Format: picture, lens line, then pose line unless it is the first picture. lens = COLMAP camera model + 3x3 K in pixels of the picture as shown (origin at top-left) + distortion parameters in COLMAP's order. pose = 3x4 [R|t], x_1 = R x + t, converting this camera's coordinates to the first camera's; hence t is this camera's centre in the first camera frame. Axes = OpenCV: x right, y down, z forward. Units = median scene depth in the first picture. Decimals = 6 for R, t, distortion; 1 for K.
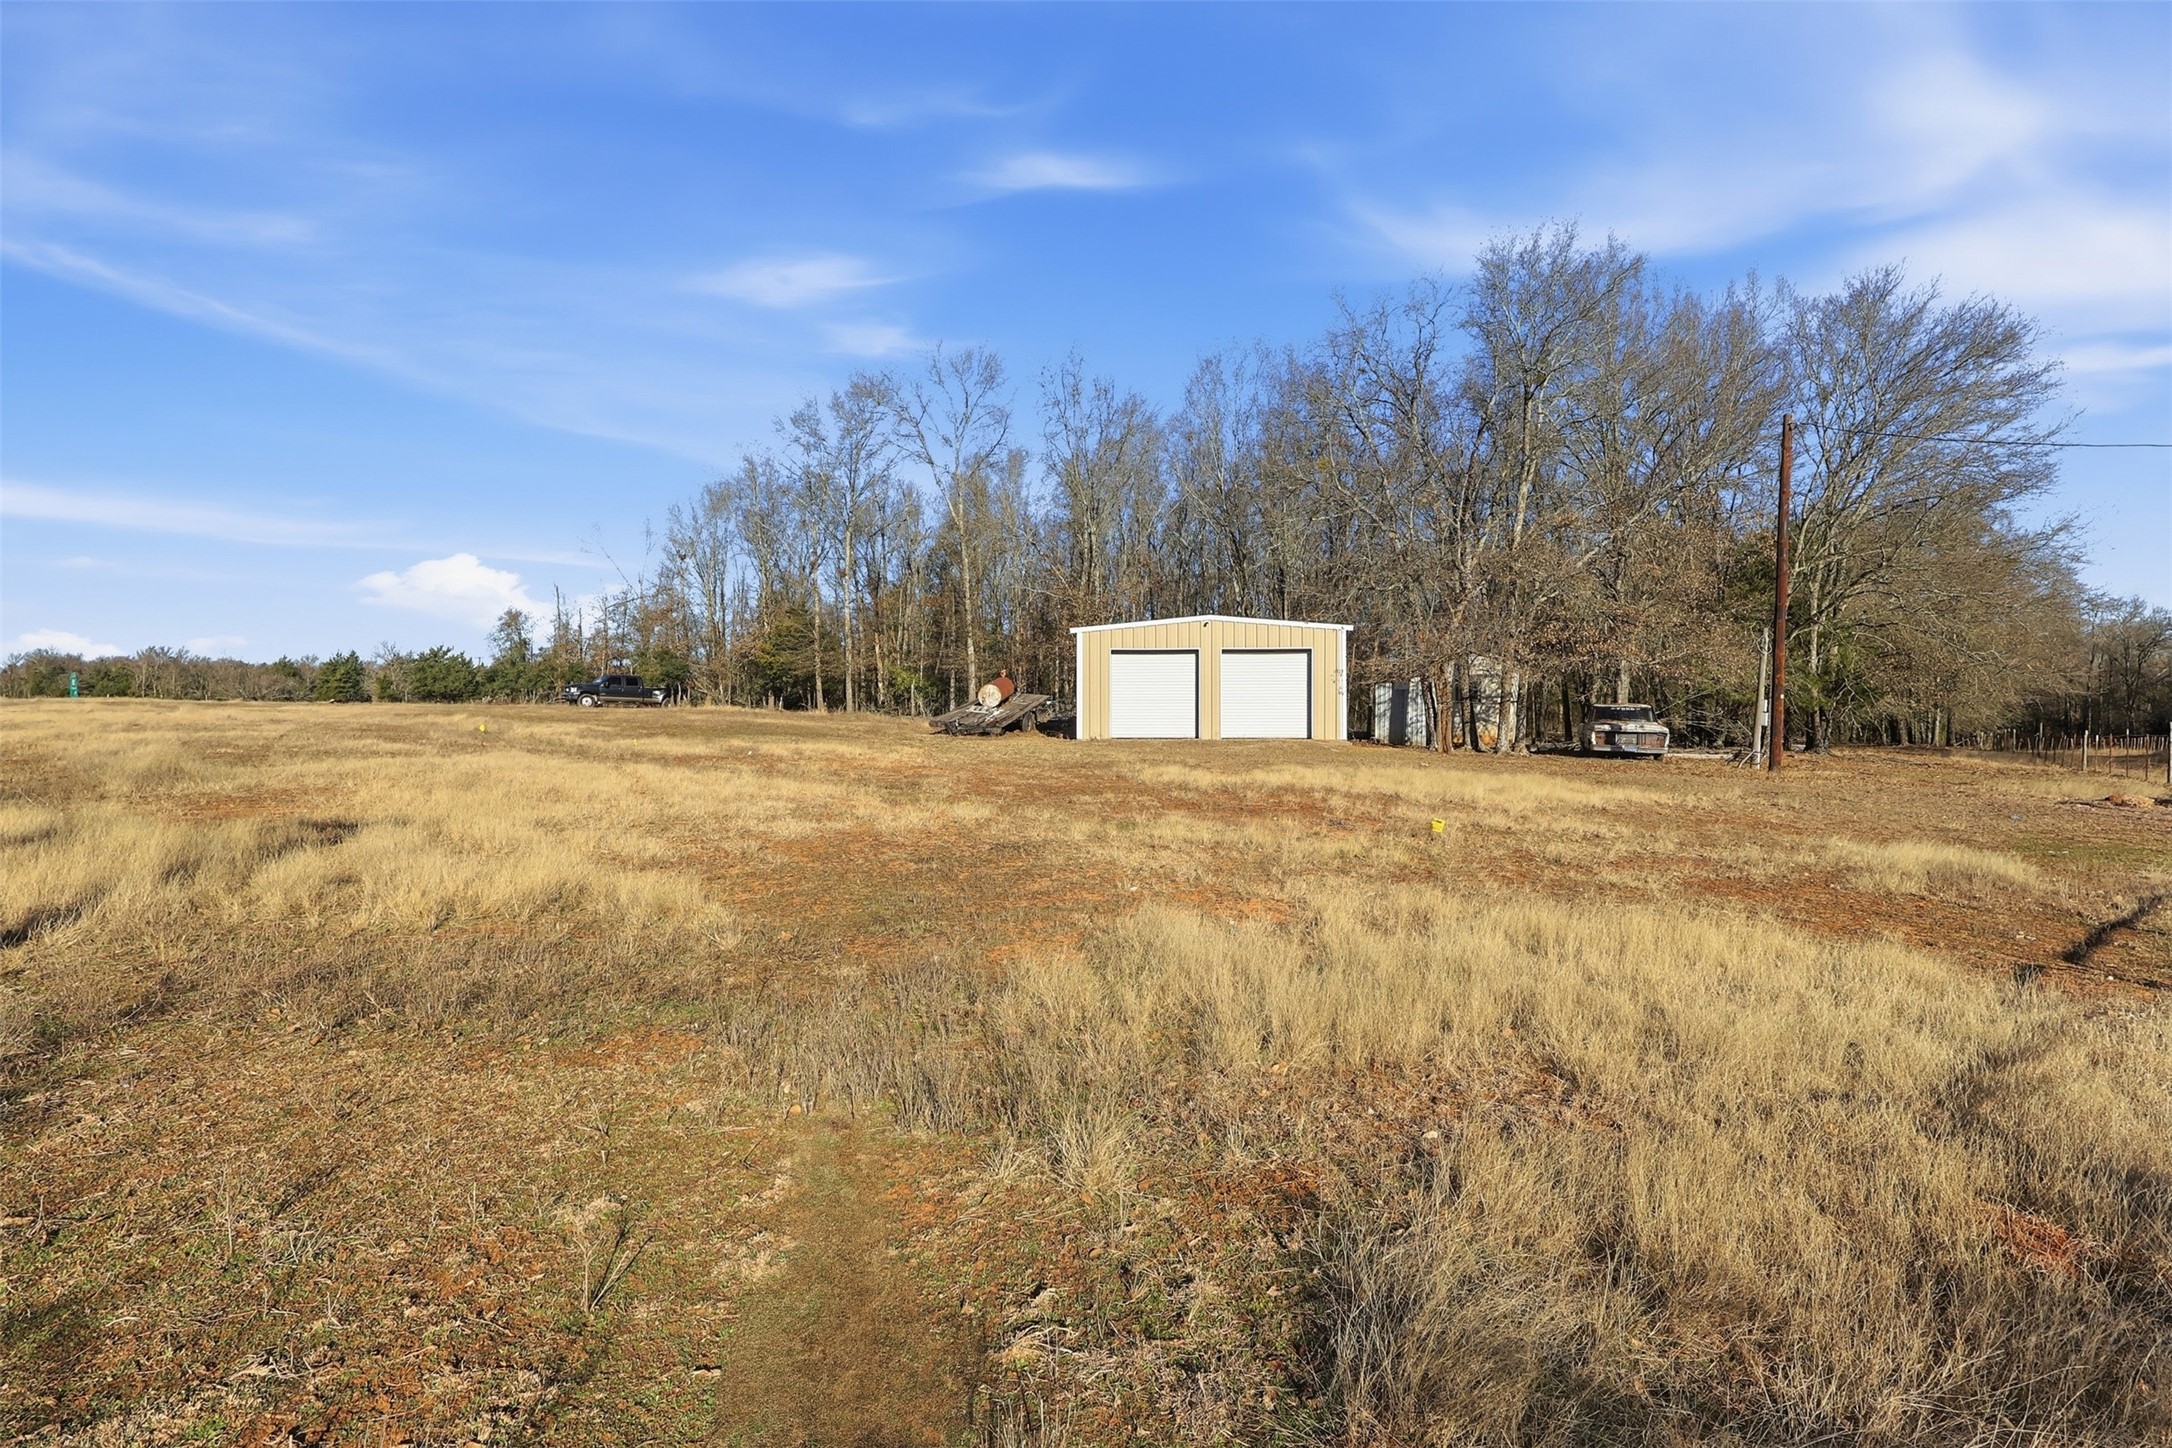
lens RADIAL K [[1033.4, 0, 1071.9], [0, 1033.4, 729.4], [0, 0, 1]] dist [0.001225, 0.001408]
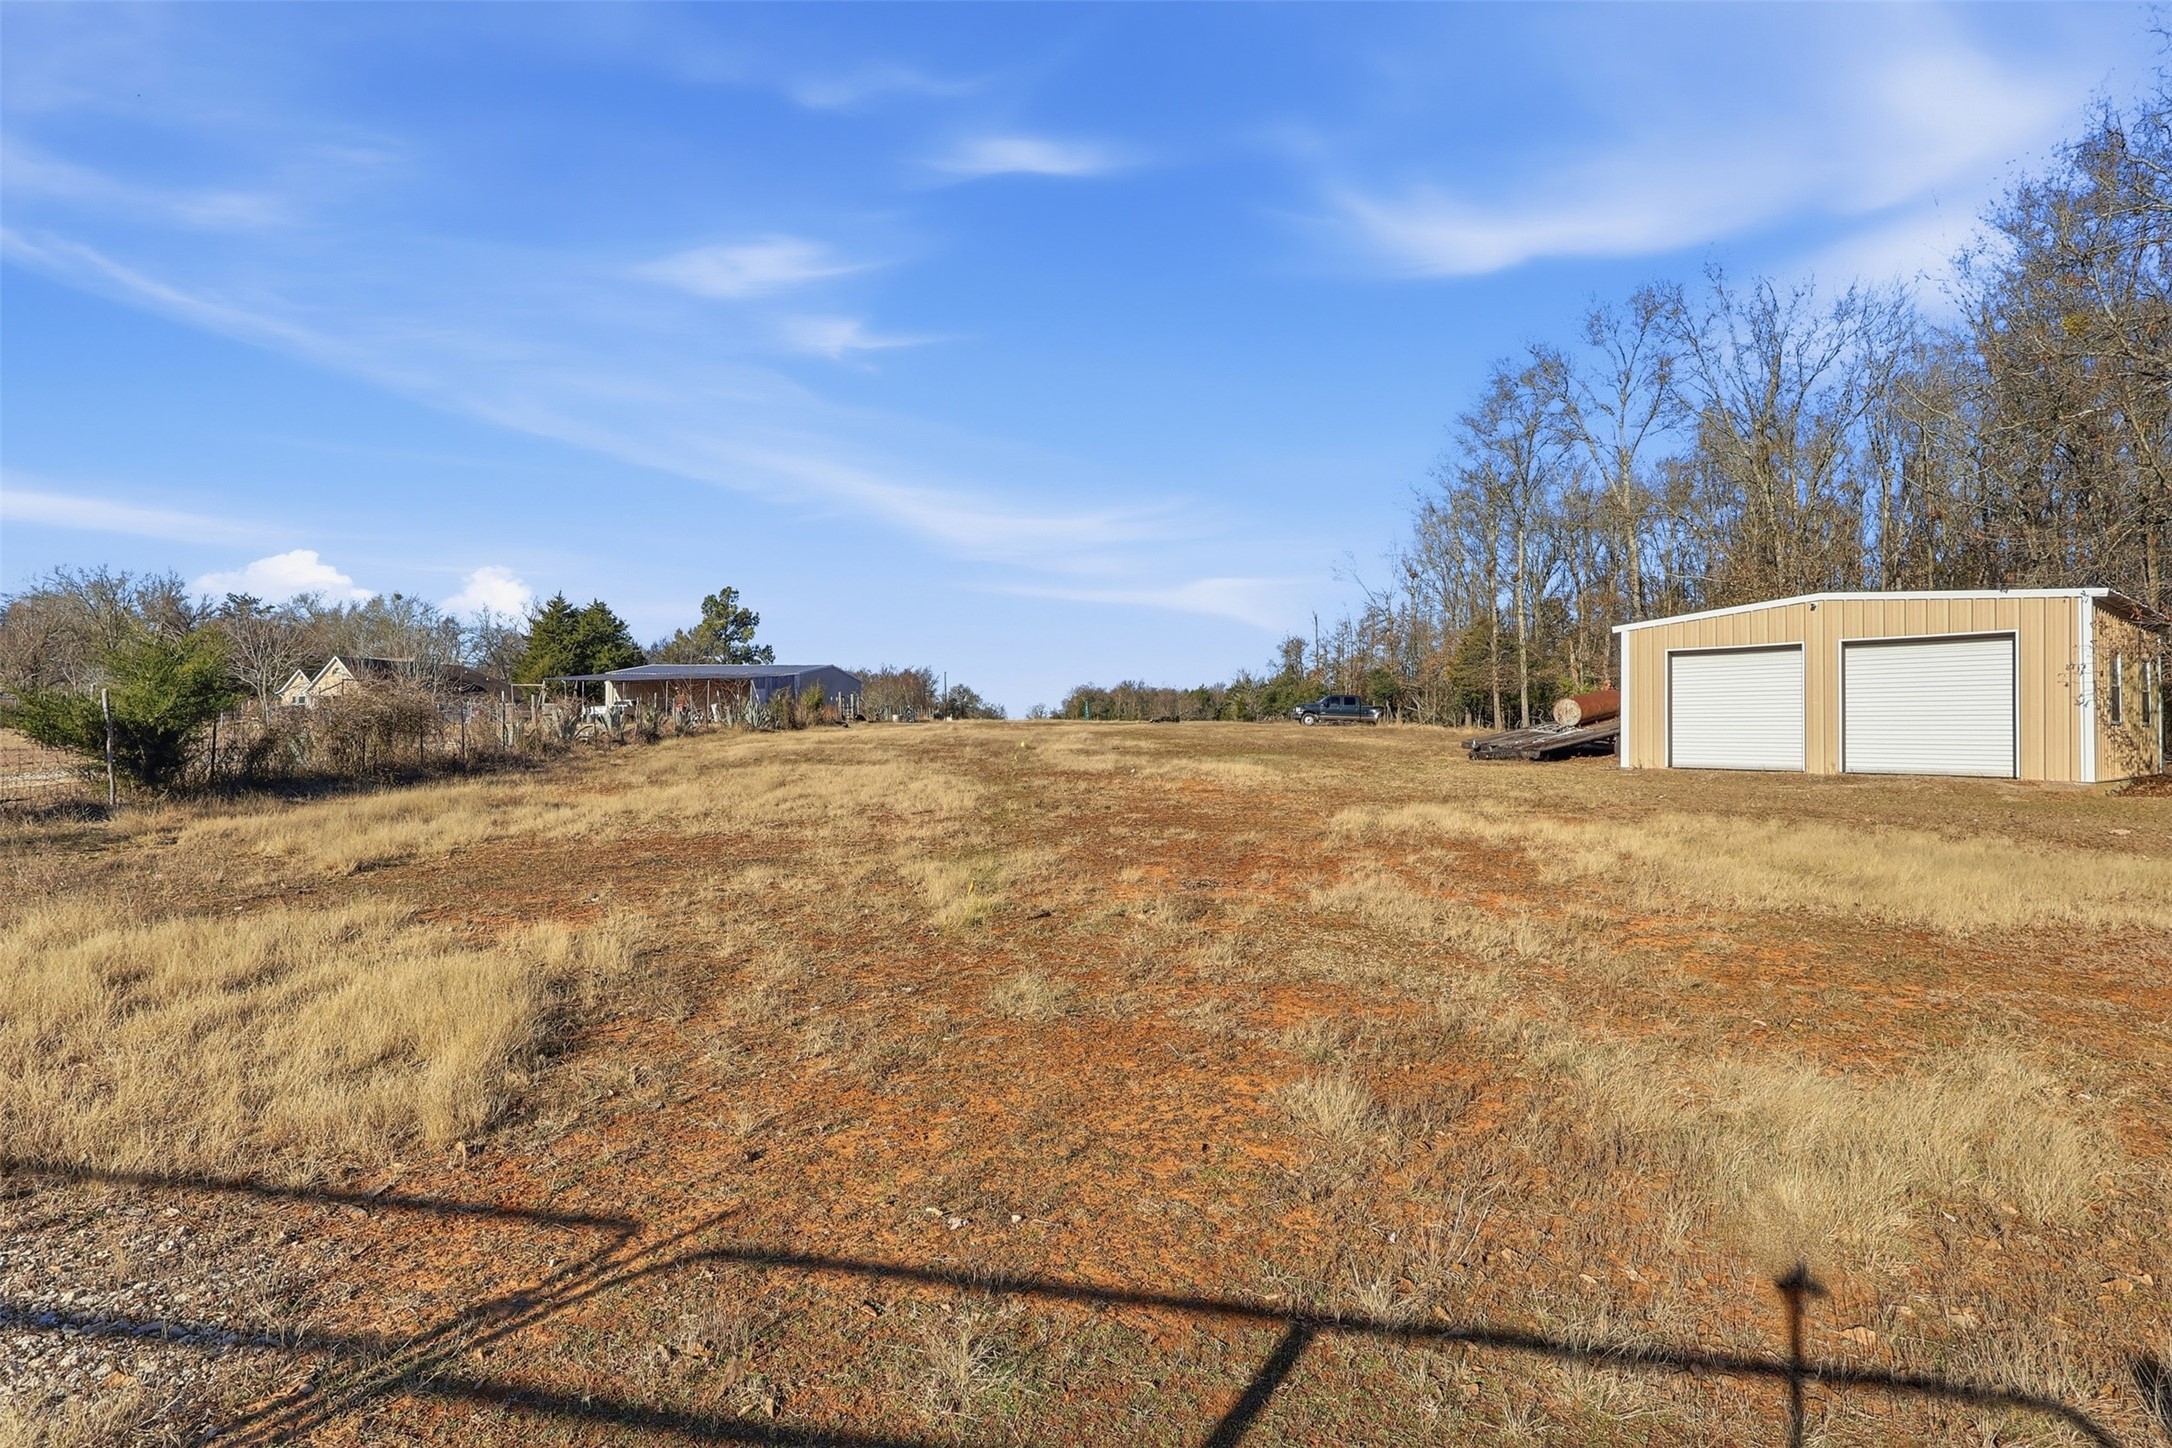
lens RADIAL K [[1033.4, 0, 1071.9], [0, 1033.4, 729.4], [0, 0, 1]] dist [0.001225, 0.001408]
pose [[0.674010, -0.001625, -0.738721, 0.295946], [-0.007832, 0.999926, -0.009346, -0.009402], [0.738681, 0.012085, 0.673947, 0.161487]]
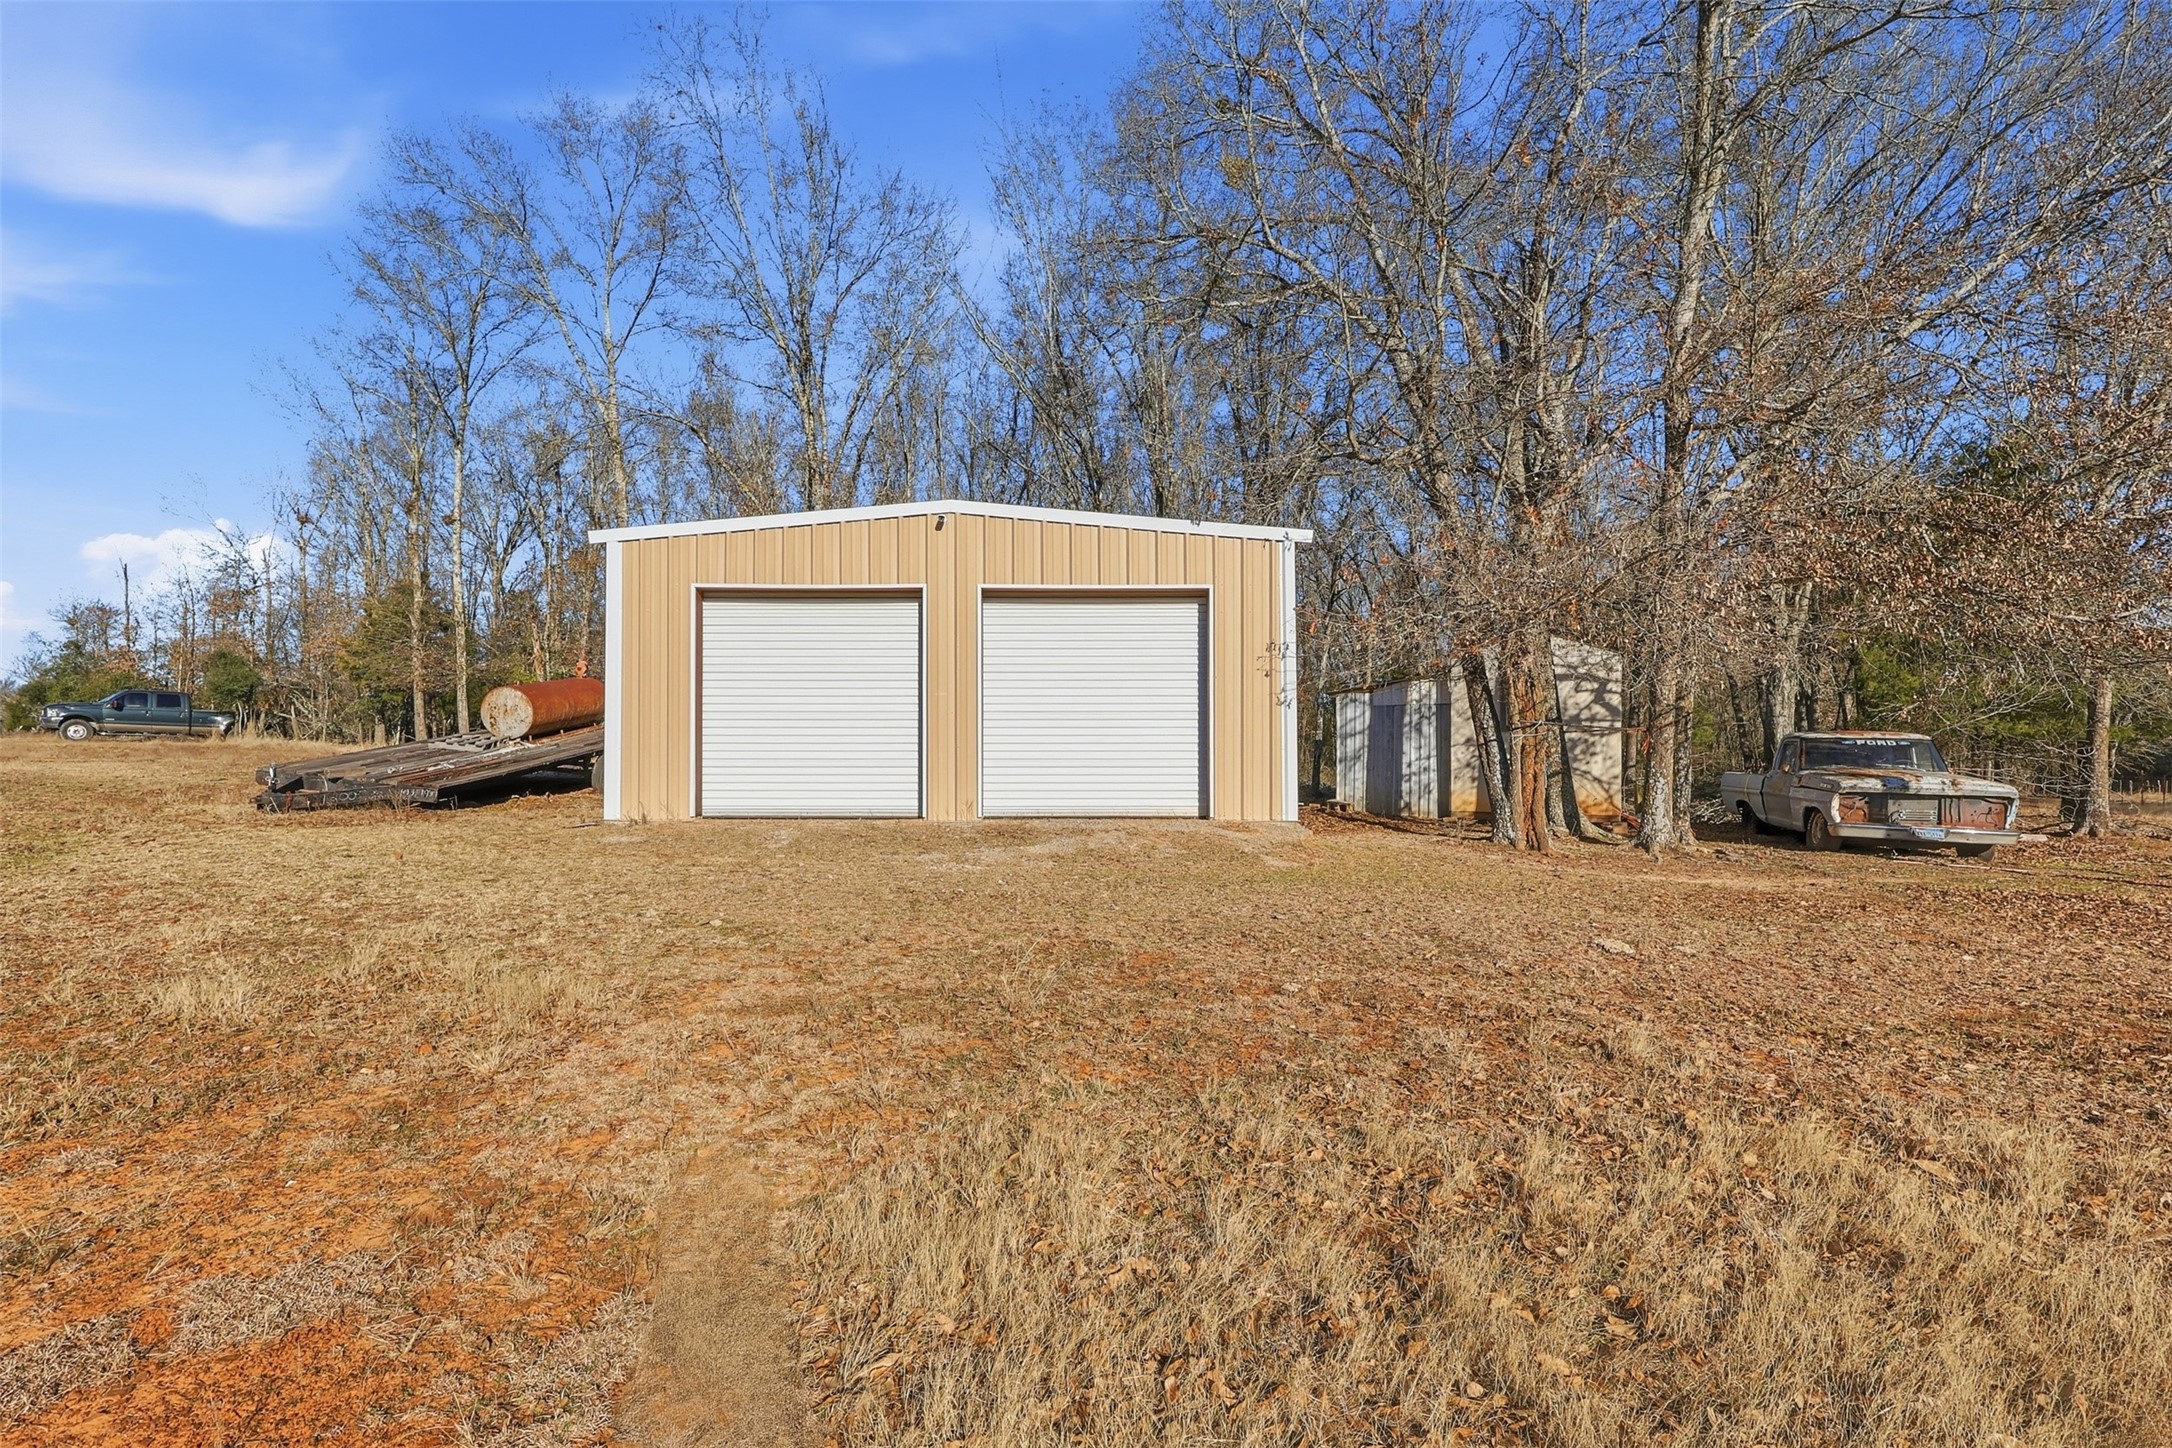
lens RADIAL K [[1033.4, 0, 1071.9], [0, 1033.4, 729.4], [0, 0, 1]] dist [0.001225, 0.001408]
pose [[0.996317, 0.000652, 0.085741, 0.140736], [0.002153, 0.999466, -0.032613, -0.011707], [-0.085717, 0.032677, 0.995784, 0.590866]]
